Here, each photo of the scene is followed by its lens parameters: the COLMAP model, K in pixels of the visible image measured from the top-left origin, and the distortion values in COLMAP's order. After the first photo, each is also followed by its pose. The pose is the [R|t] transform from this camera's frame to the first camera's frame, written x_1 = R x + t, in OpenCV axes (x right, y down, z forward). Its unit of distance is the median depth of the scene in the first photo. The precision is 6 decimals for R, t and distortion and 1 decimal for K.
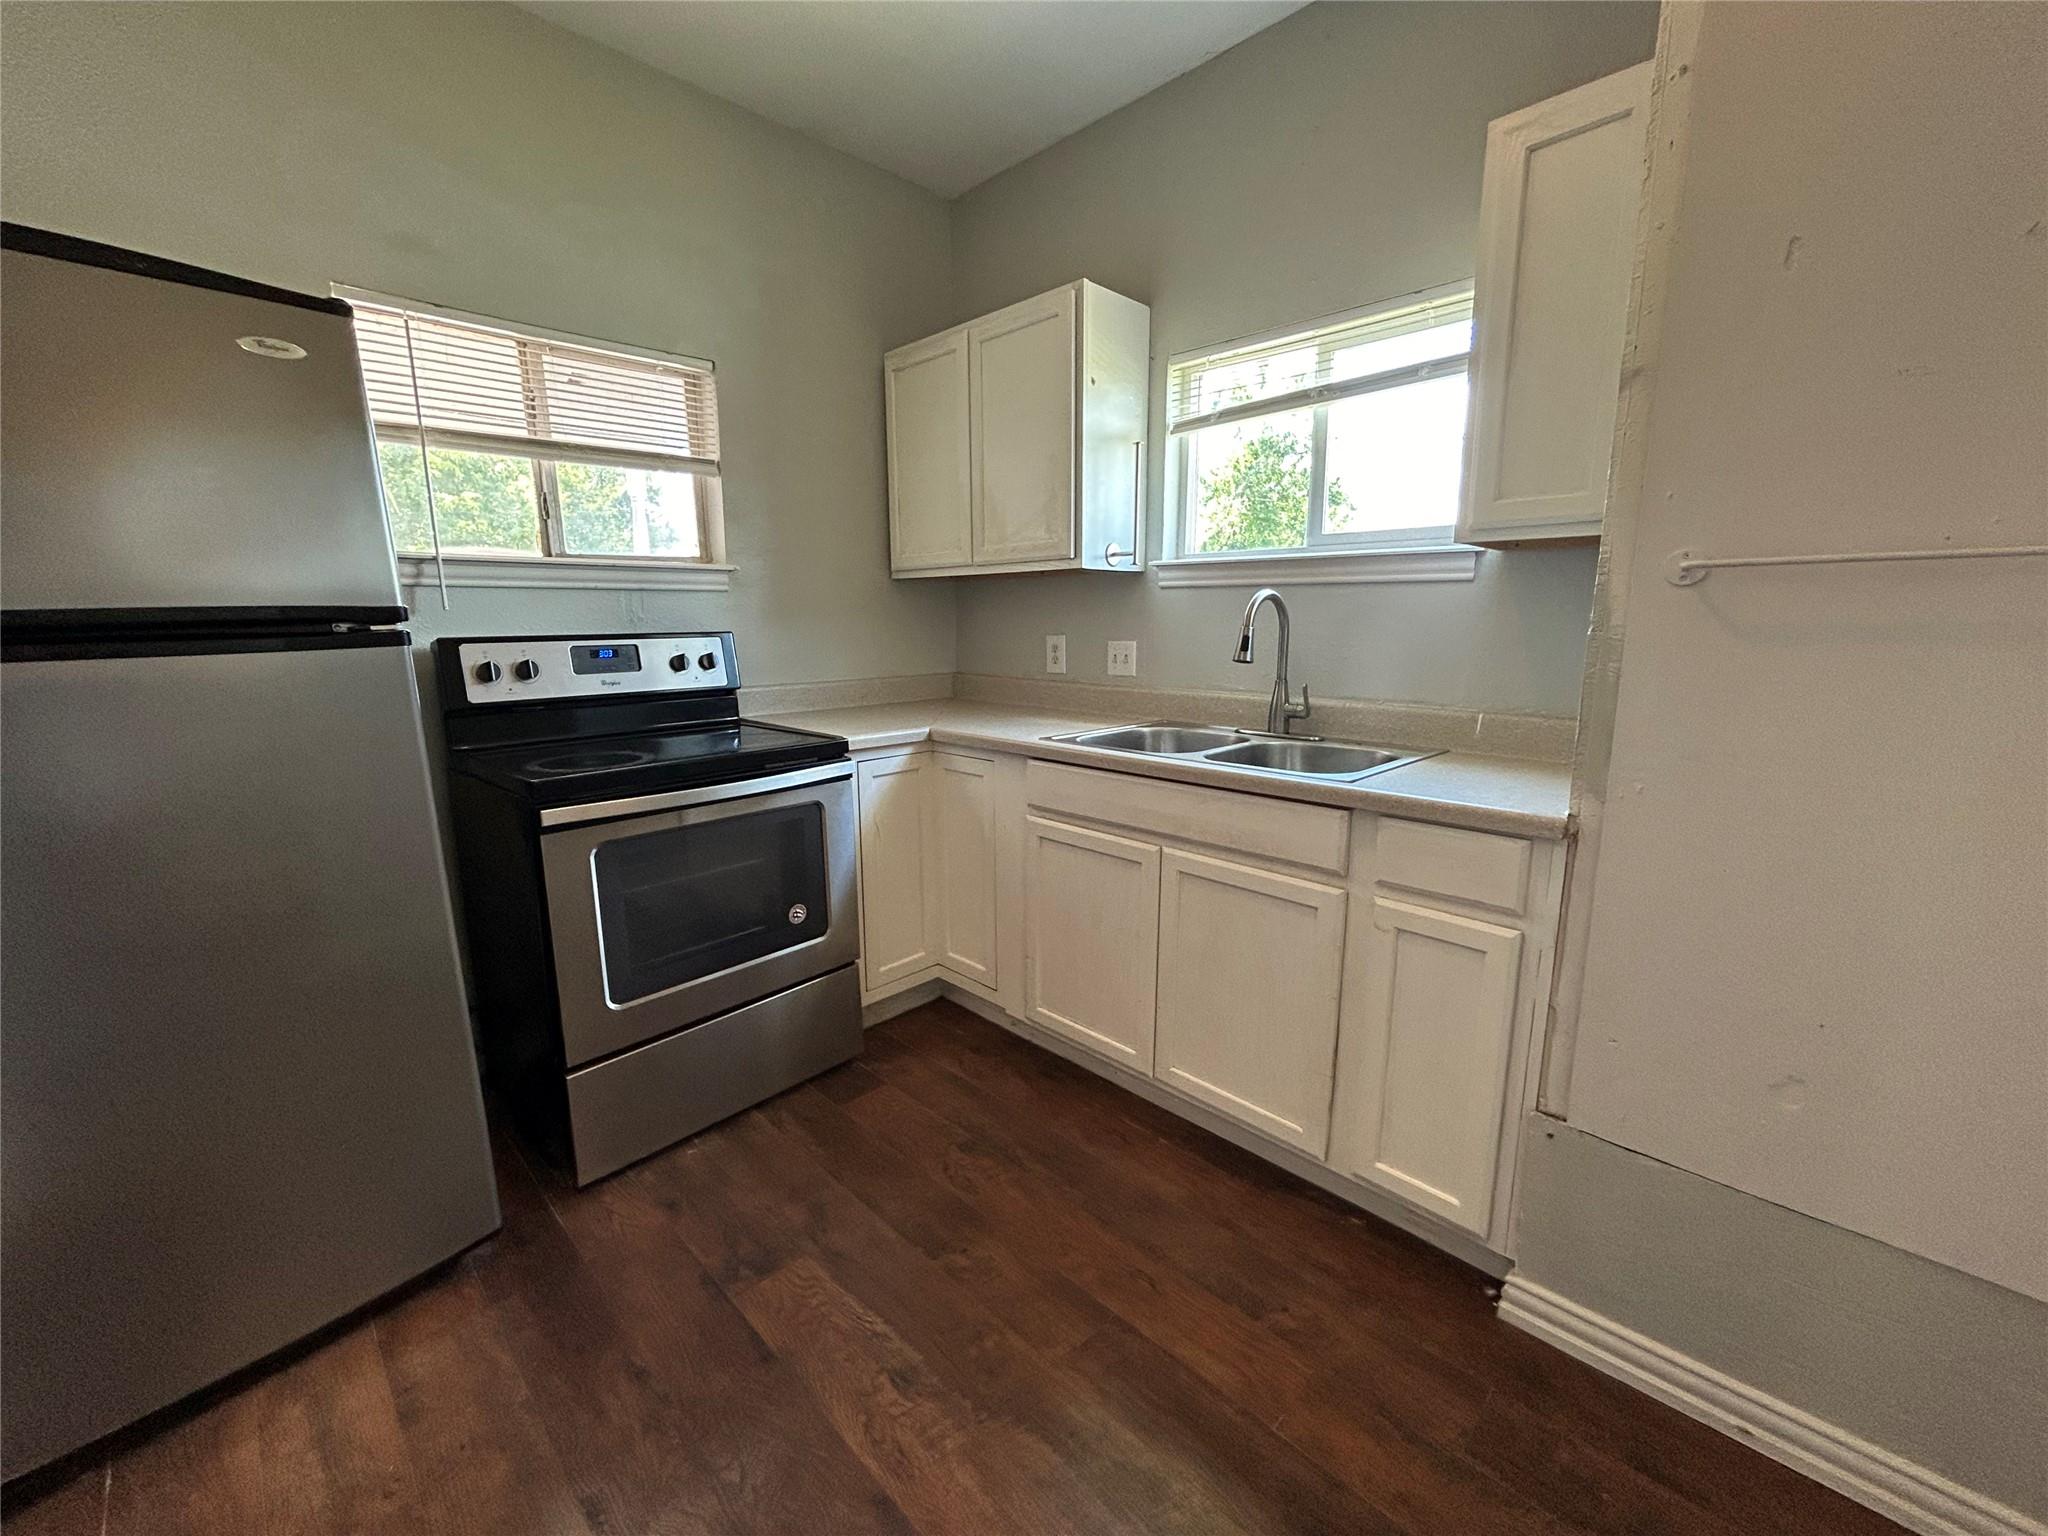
lens RADIAL K [[821.3, 0, 1025.0], [0, 821.3, 765.4], [0, 0, 1]] dist [-0.002281, 0.000571]
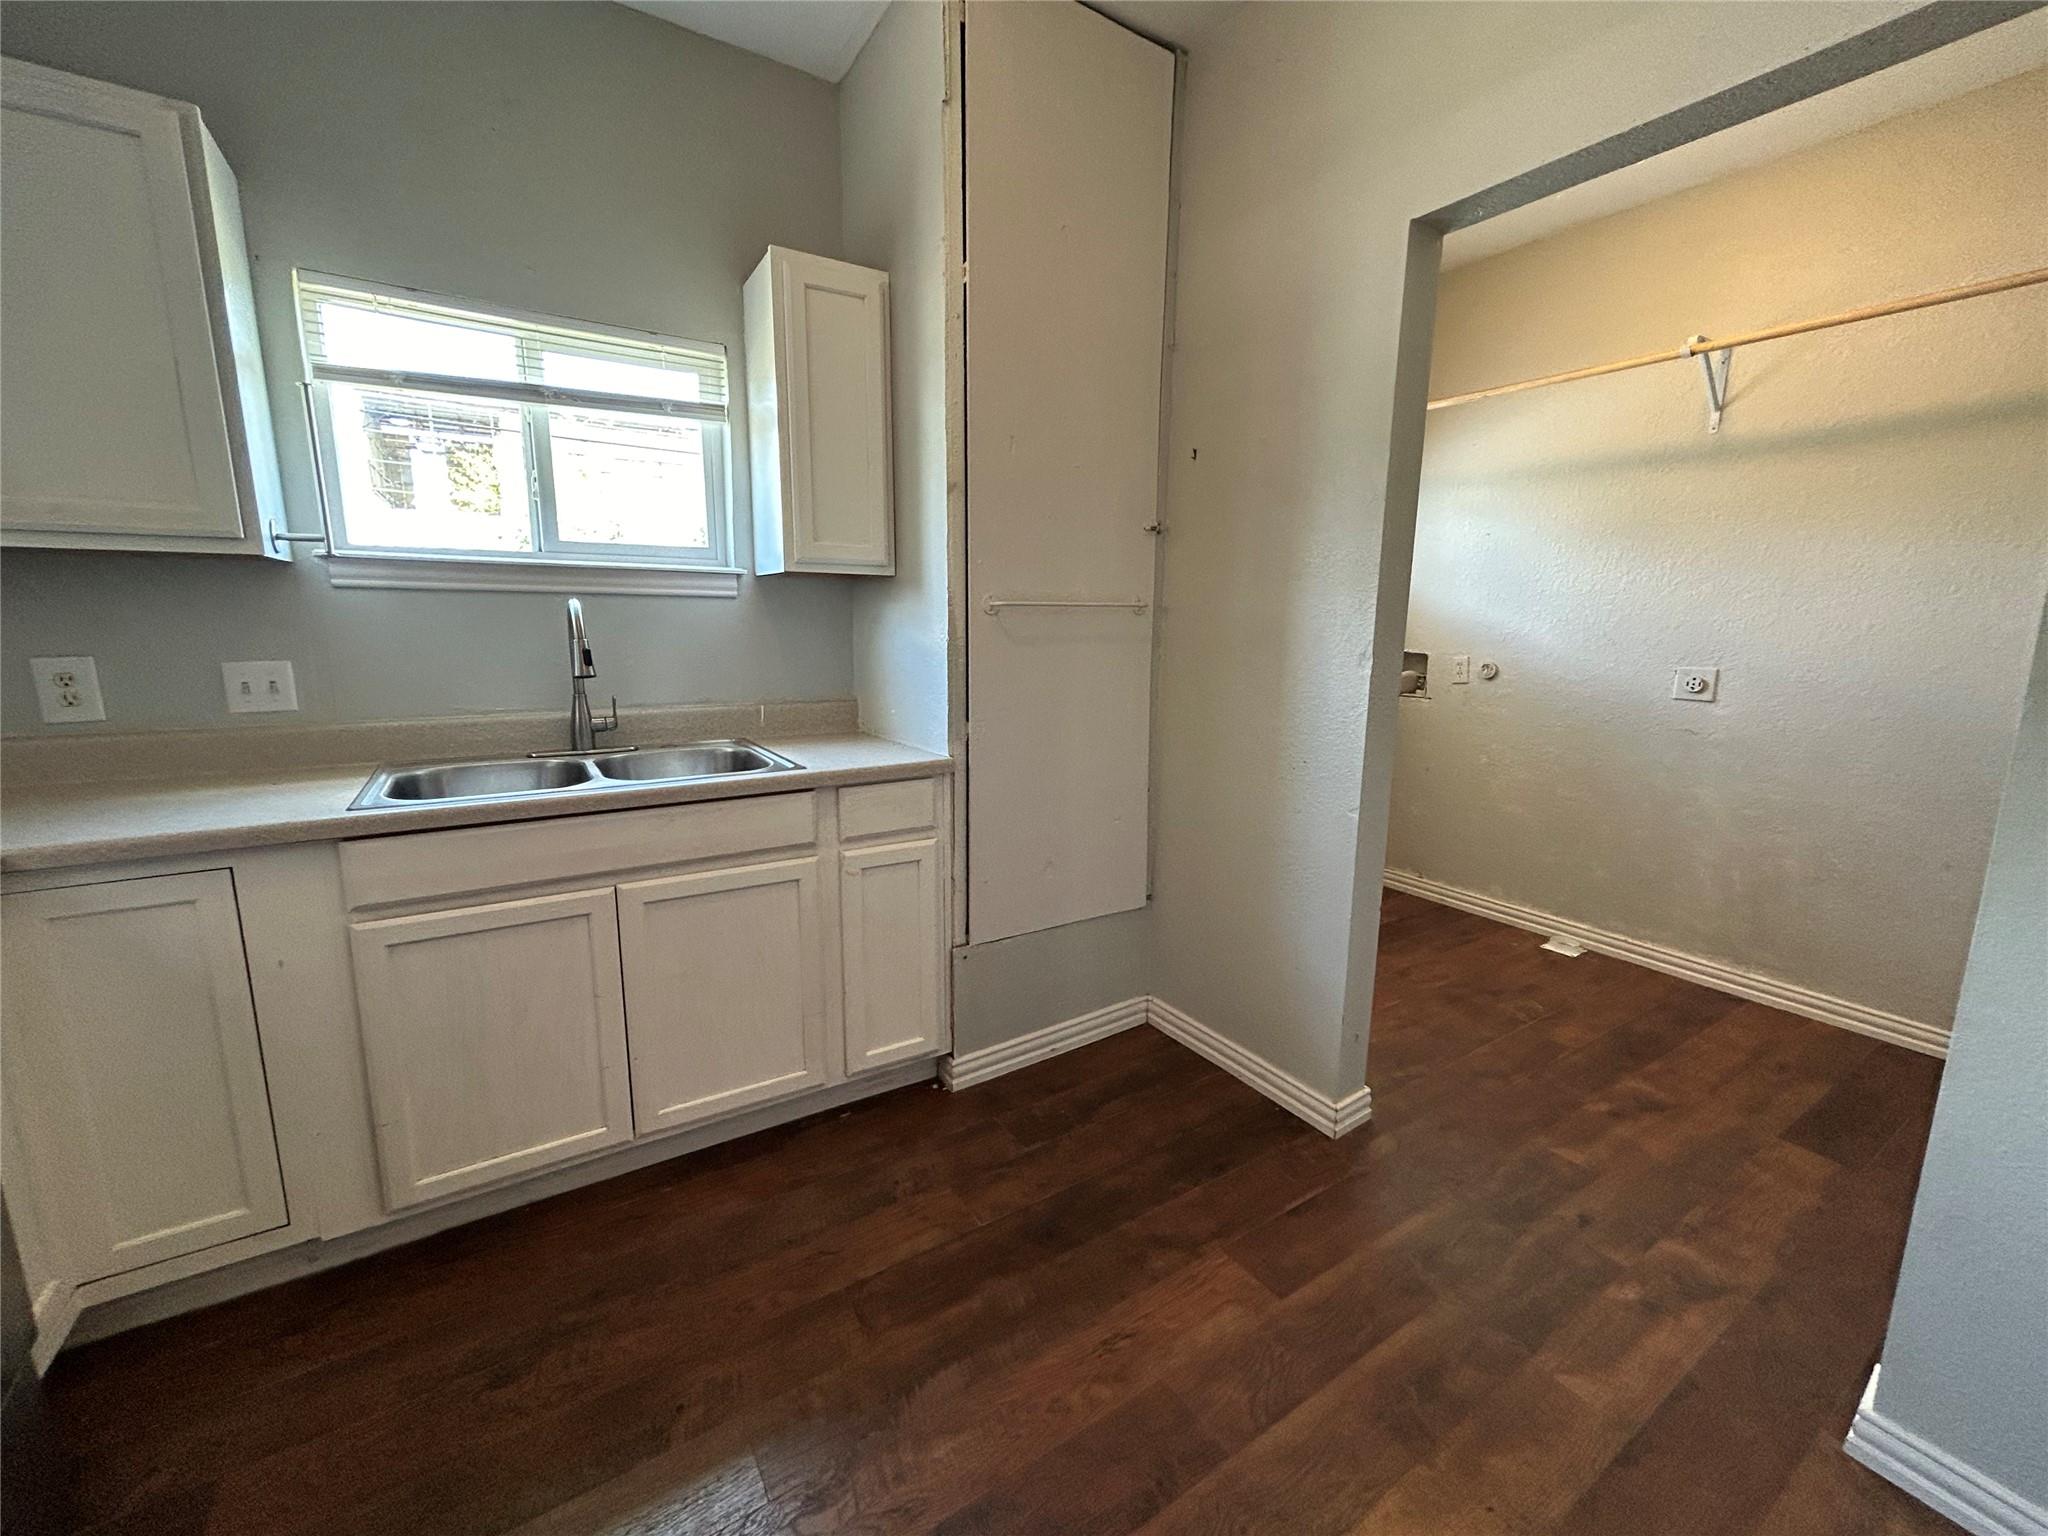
lens RADIAL K [[821.3, 0, 1025.0], [0, 821.3, 765.4], [0, 0, 1]] dist [-0.002281, 0.000571]
pose [[0.215276, -0.168606, 0.961888, -0.557696], [0.163178, 0.977345, 0.134796, -0.074832], [-0.962823, 0.127941, 0.237912, 0.320895]]
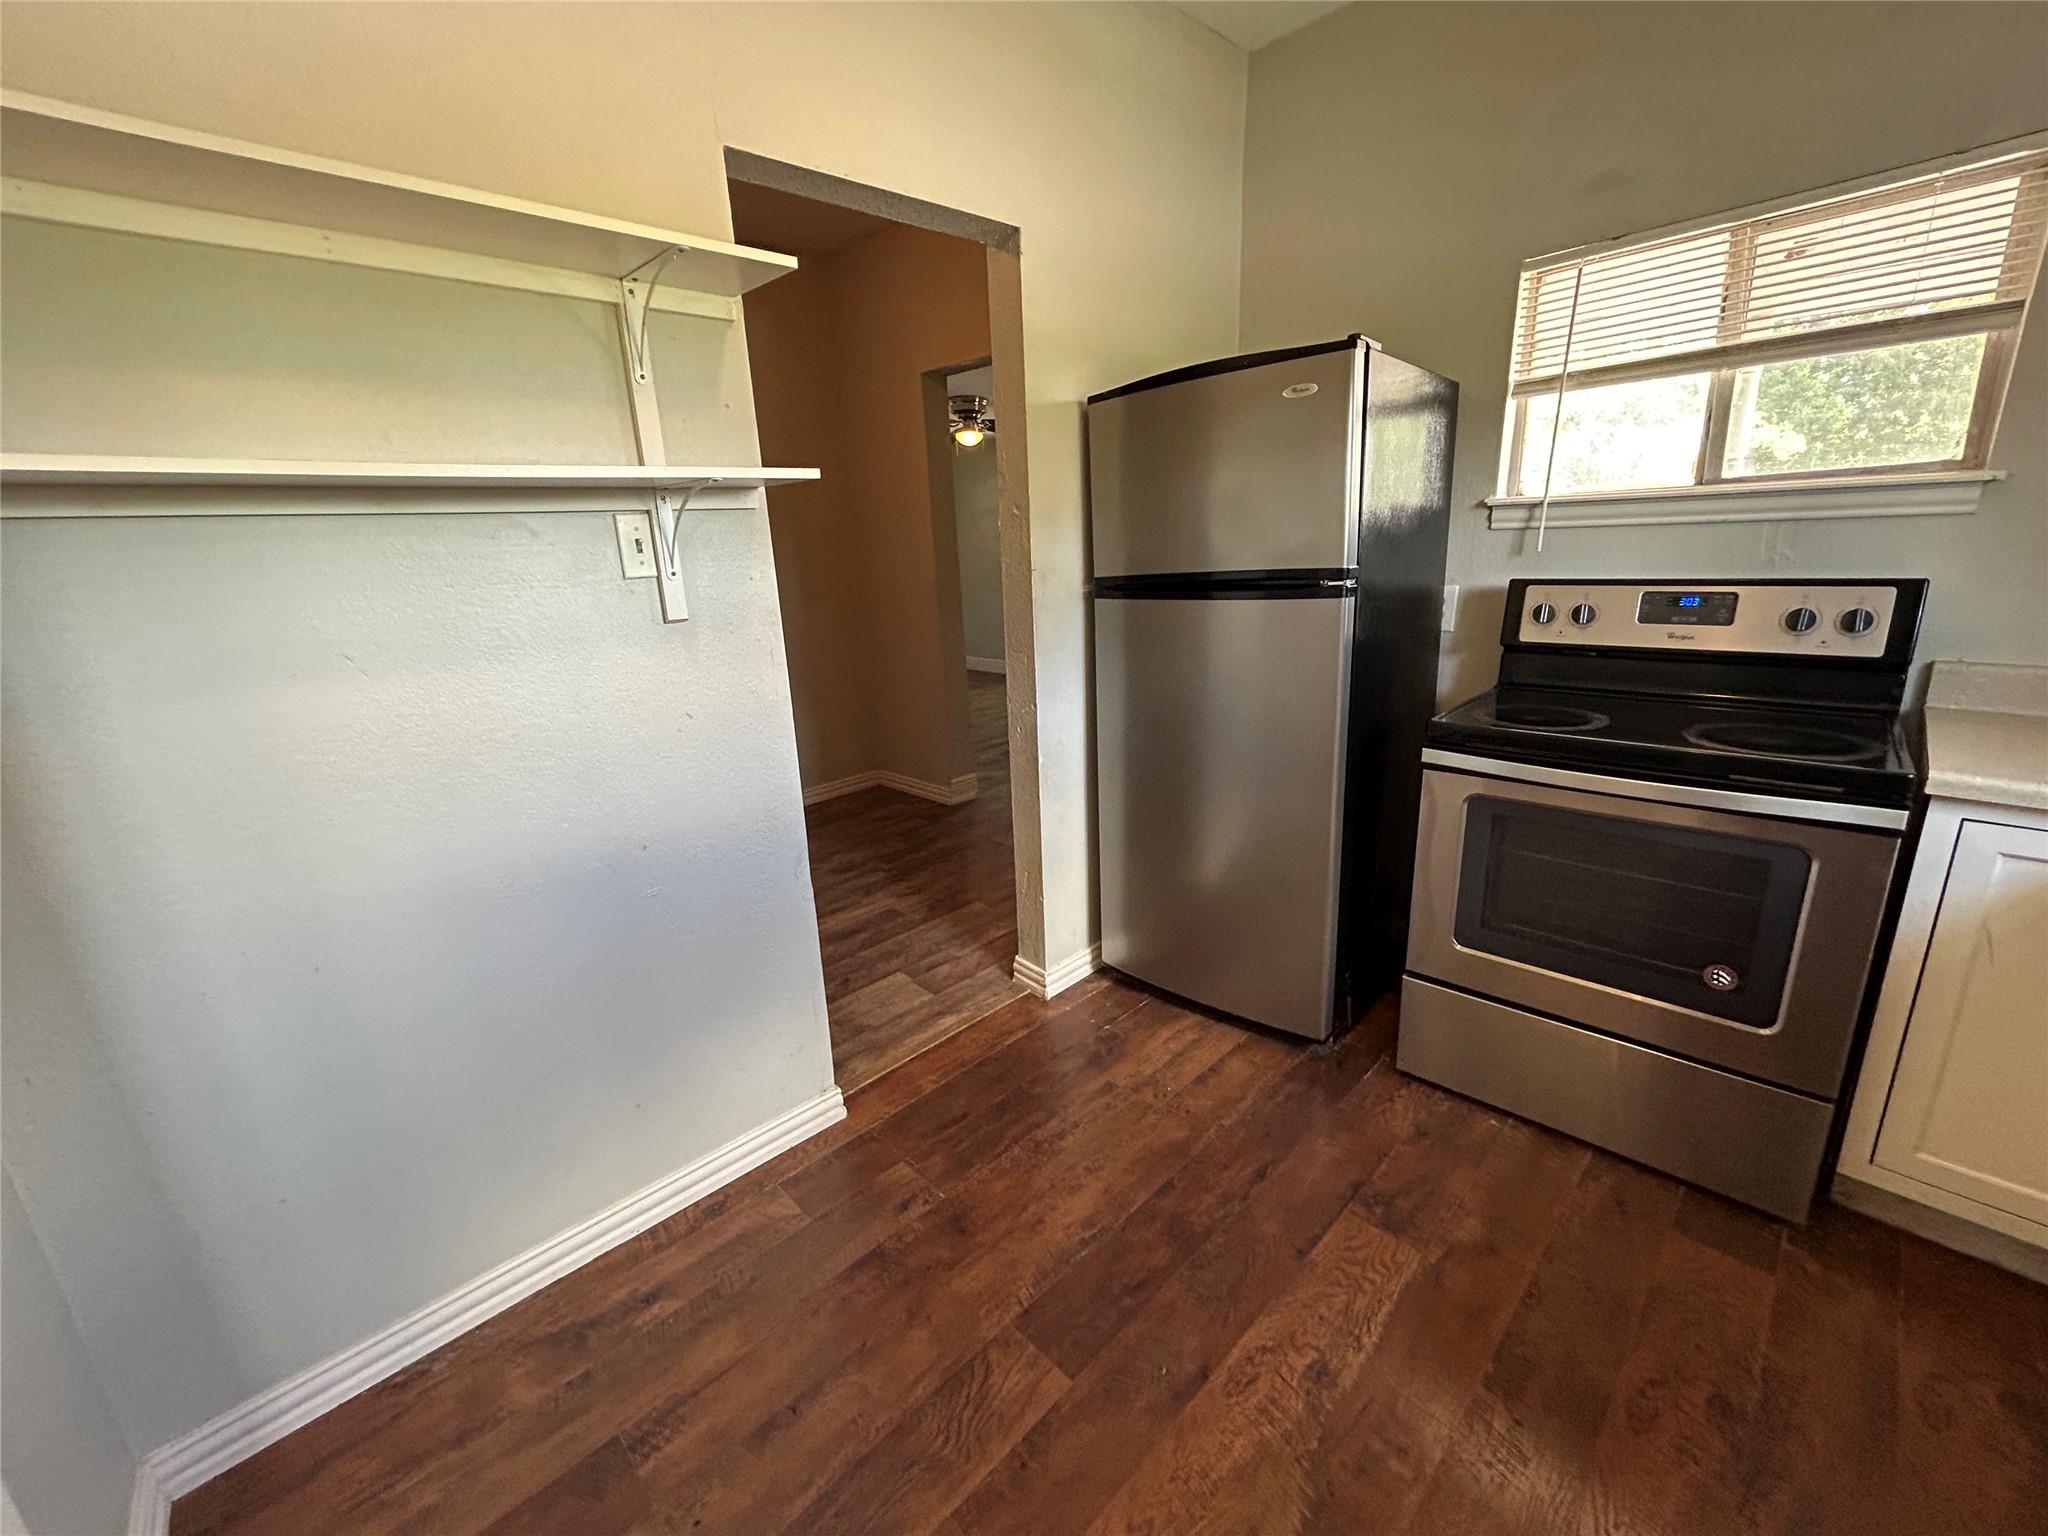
lens RADIAL K [[821.3, 0, 1025.0], [0, 821.3, 765.4], [0, 0, 1]] dist [-0.002281, 0.000571]
pose [[-0.019228, 0.275624, -0.961073, 0.422831], [-0.135108, 0.951717, 0.275644, -0.130143], [0.990644, 0.135149, 0.018939, 0.356333]]
